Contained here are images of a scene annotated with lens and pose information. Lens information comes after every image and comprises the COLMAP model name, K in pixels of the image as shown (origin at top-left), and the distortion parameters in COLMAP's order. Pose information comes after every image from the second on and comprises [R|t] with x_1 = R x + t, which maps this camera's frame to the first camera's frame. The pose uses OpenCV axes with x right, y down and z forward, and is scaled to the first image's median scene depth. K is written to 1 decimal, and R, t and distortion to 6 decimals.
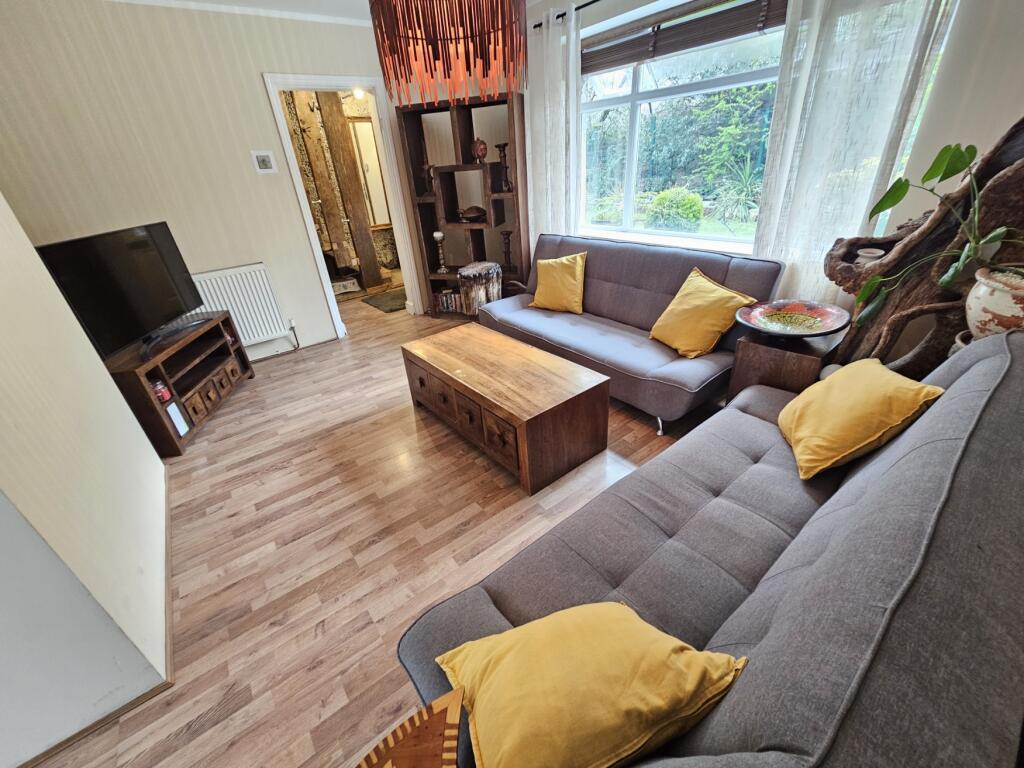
lens RADIAL K [[419.2, 0, 509.9], [0, 419.2, 393.5], [0, 0, 1]] dist [0.001195, -0.000457]
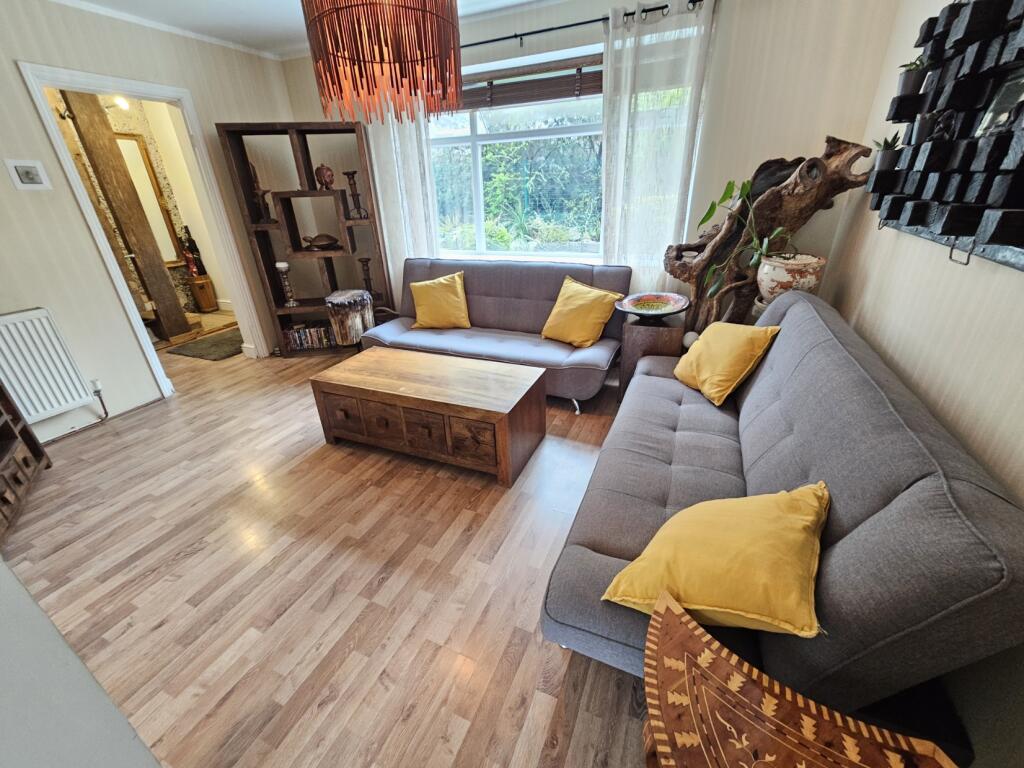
lens RADIAL K [[419.2, 0, 509.5], [0, 419.2, 394.4], [0, 0, 1]] dist [0.001195, -0.000457]
pose [[0.879335, -0.175306, 0.442762, -0.327247], [0.209933, 0.977255, -0.030000, 0.039699], [-0.427432, 0.119331, 0.896137, 0.024928]]
